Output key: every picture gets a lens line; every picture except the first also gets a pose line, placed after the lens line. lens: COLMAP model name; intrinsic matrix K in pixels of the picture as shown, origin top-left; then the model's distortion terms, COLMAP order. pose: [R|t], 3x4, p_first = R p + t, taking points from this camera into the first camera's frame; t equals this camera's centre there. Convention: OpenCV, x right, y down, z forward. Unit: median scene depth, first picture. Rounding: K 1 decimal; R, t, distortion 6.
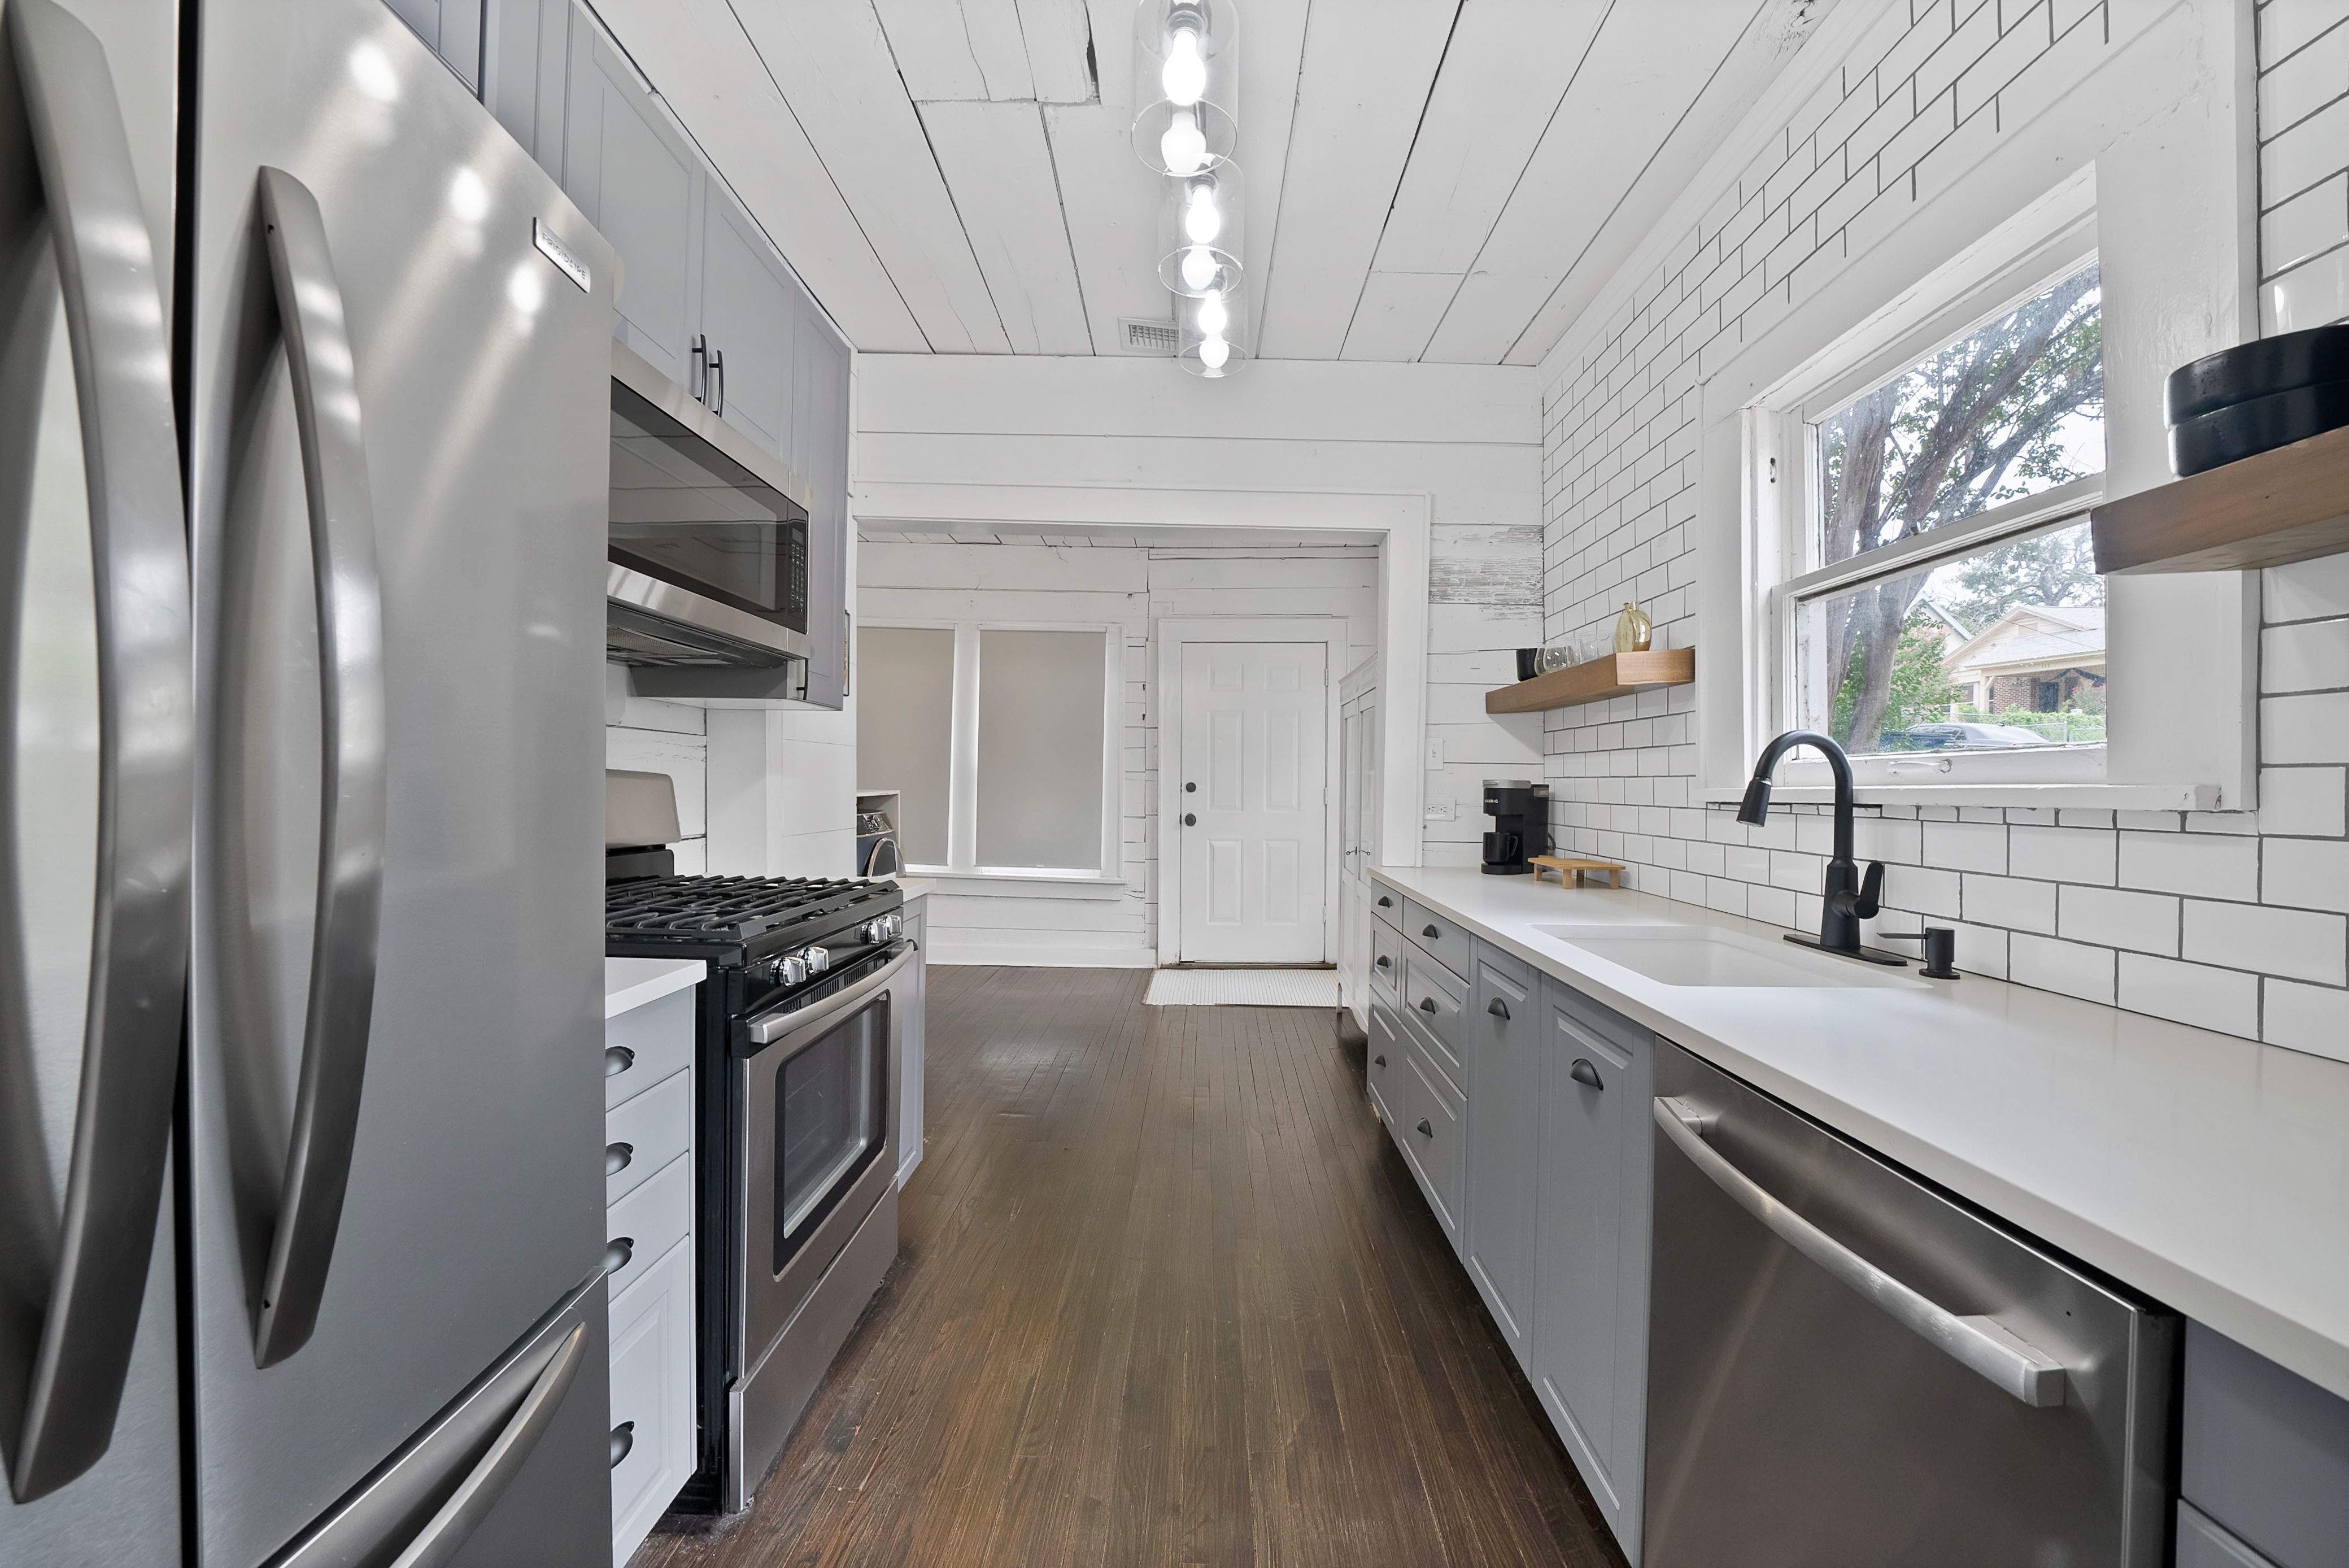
lens RADIAL K [[831.3, 0, 1176.0], [0, 831.3, 788.8], [0, 0, 1]] dist [-0.028420, 0.002997]
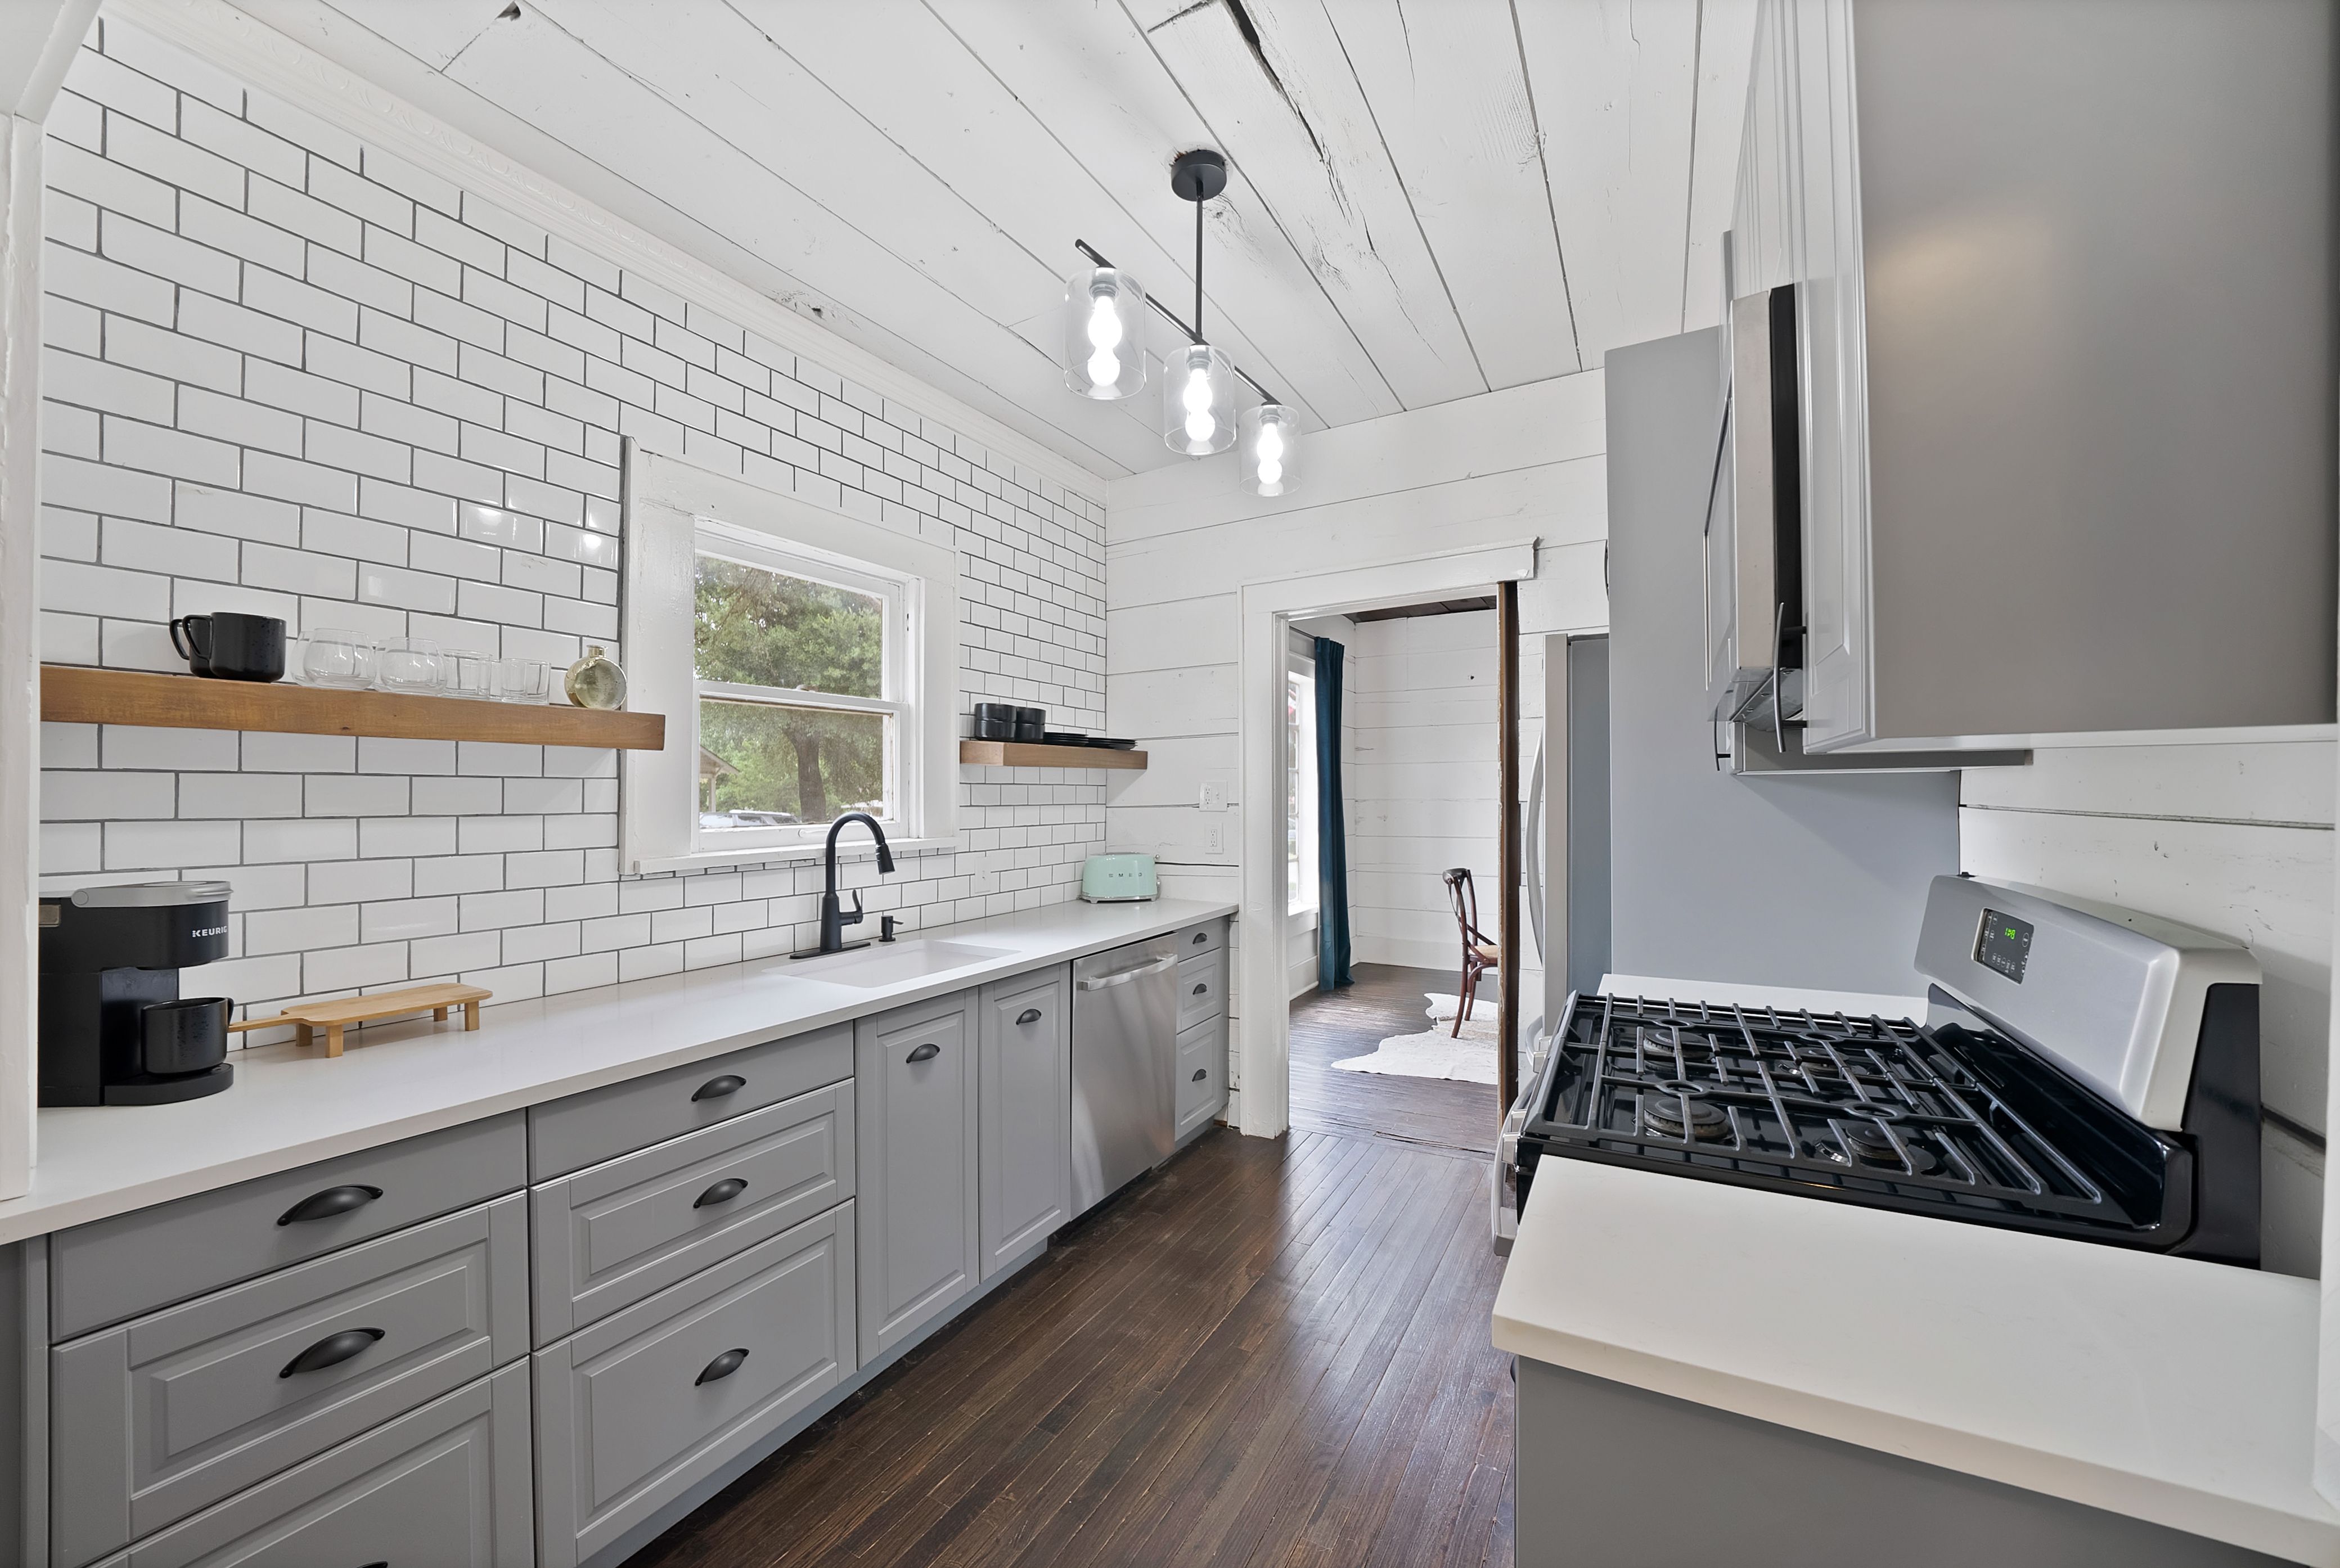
lens RADIAL K [[828.0, 0, 1171.5], [0, 828.0, 788.7], [0, 0, 1]] dist [-0.028420, 0.002997]
pose [[-0.880103, -0.003075, 0.474772, -0.504640], [-0.003149, 0.999995, 0.000639, -0.114881], [-0.474772, -0.000933, -0.880108, 2.043621]]
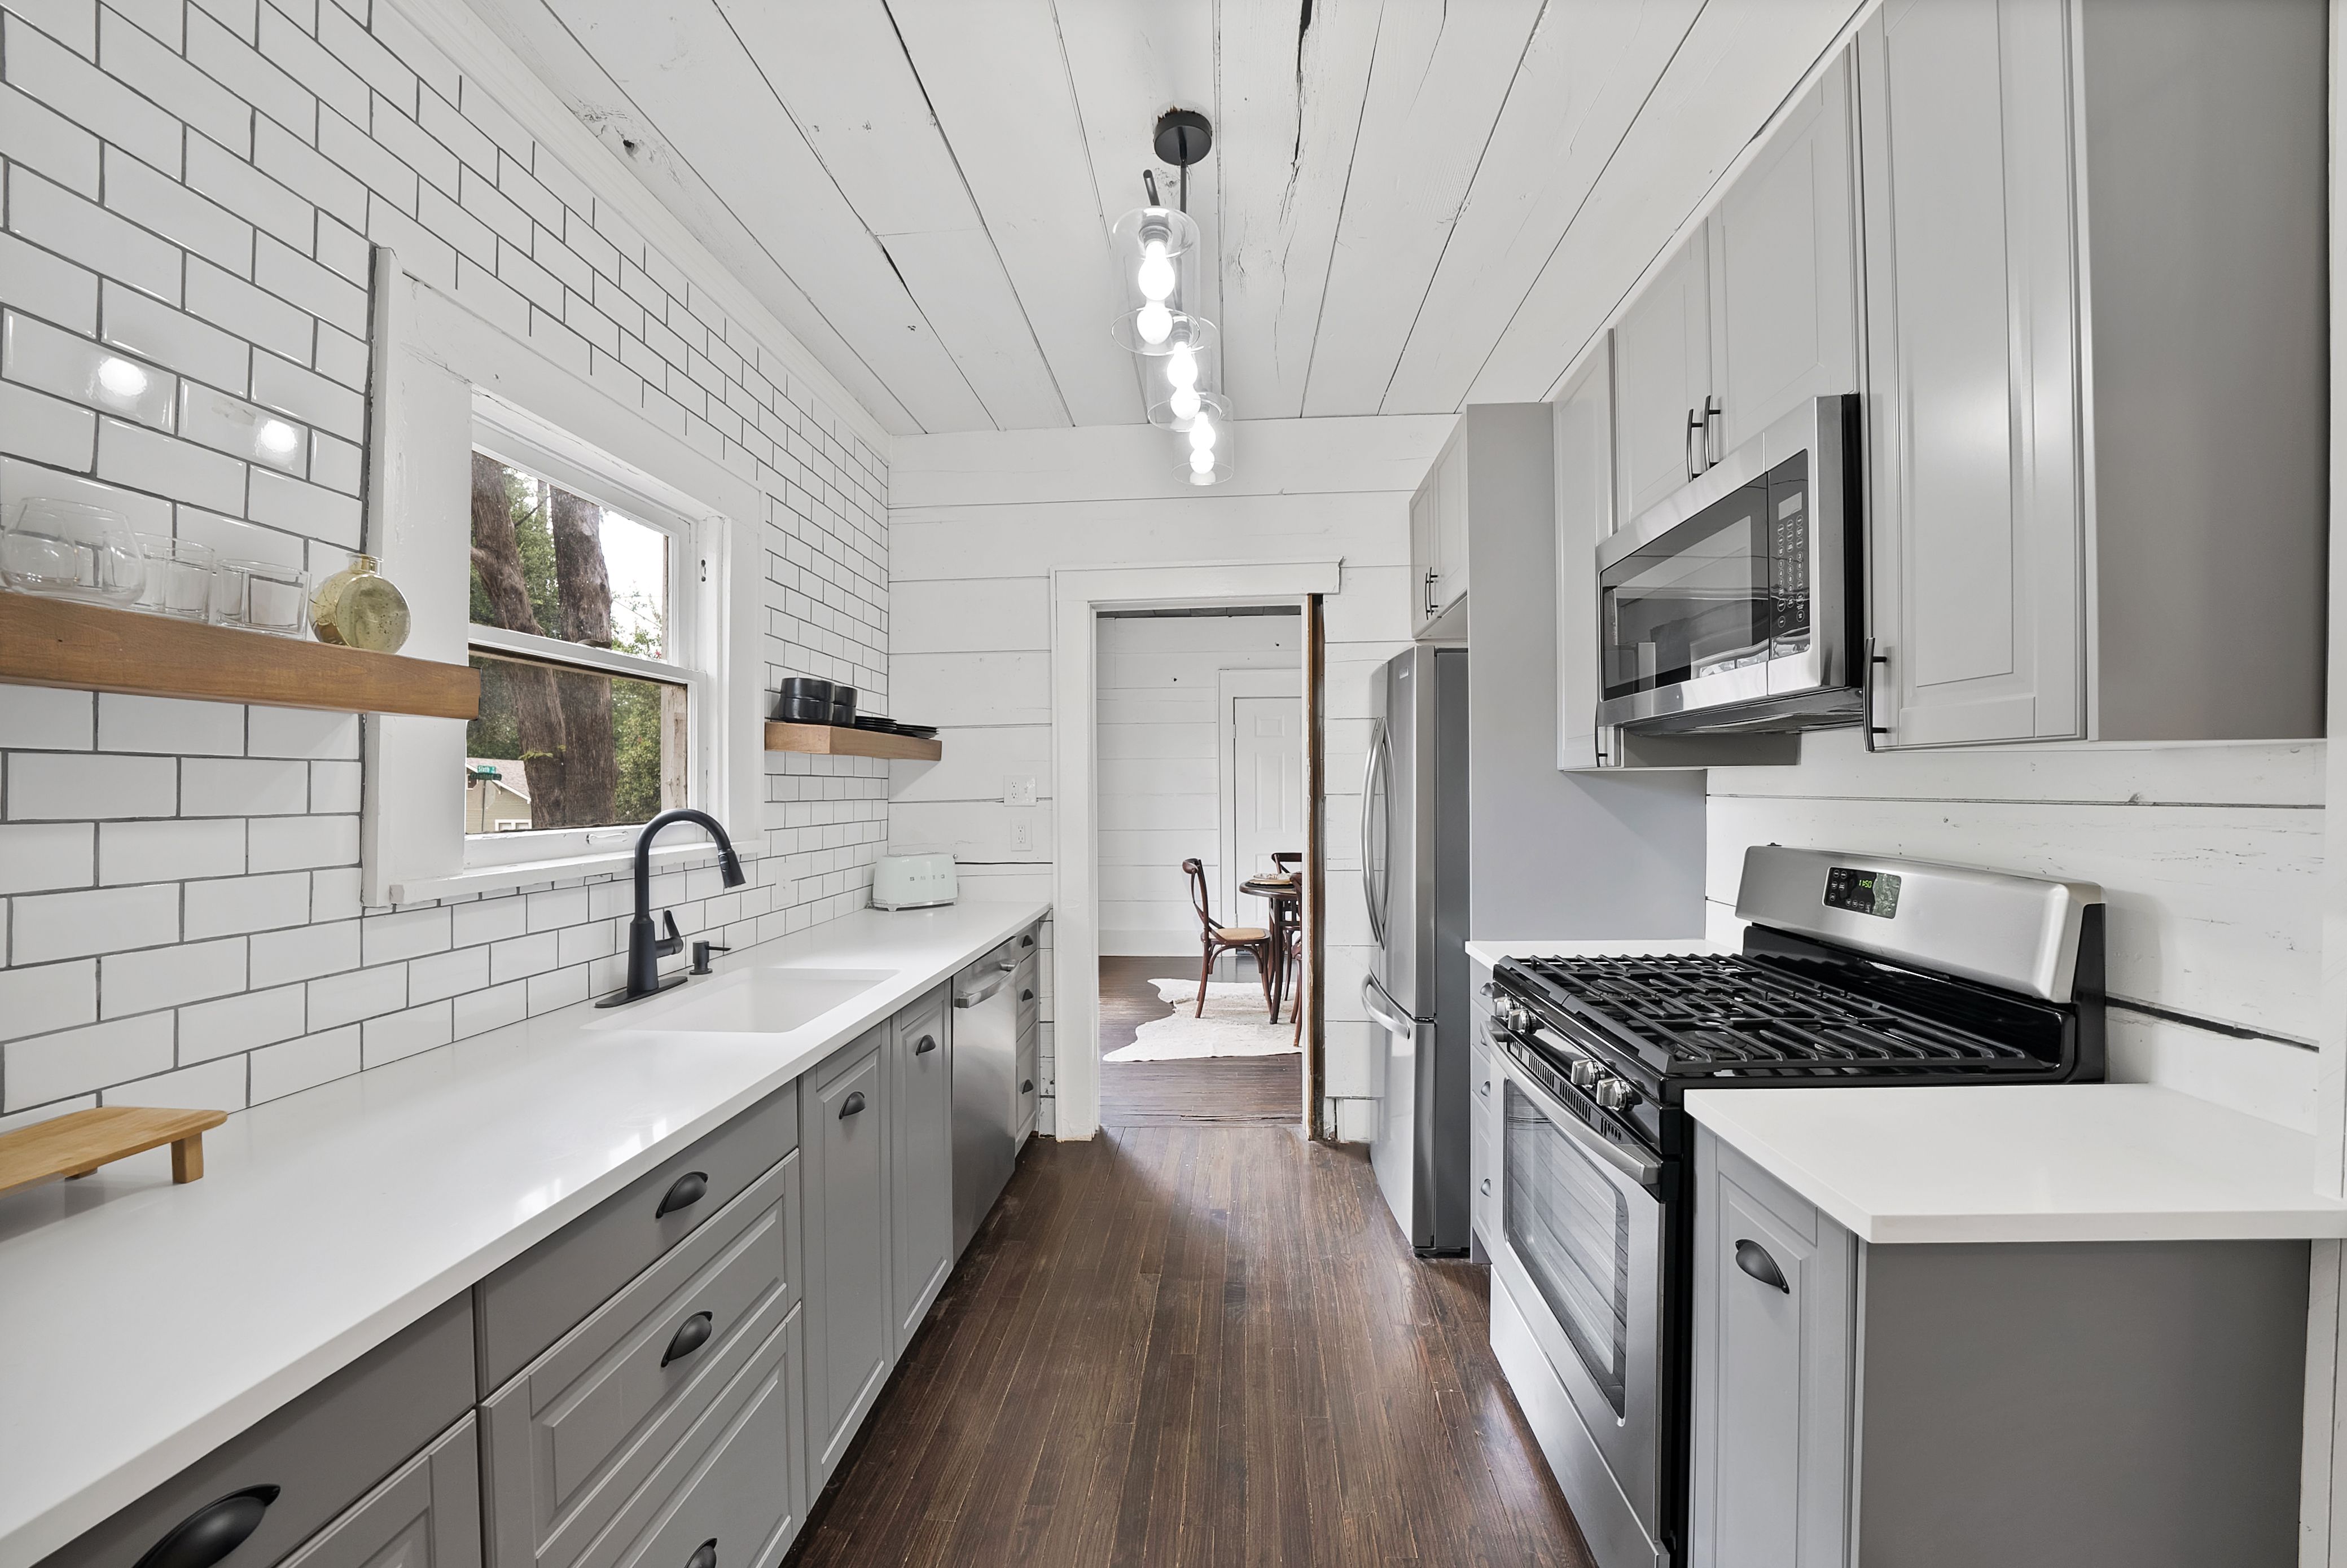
lens RADIAL K [[830.5, 0, 1175.0], [0, 830.5, 788.8], [0, 0, 1]] dist [-0.028420, 0.002997]
pose [[-0.998726, -0.005565, 0.050155, -0.022840], [-0.005380, 0.999978, 0.003820, -0.106755], [-0.050175, 0.003545, -0.998734, 2.117859]]
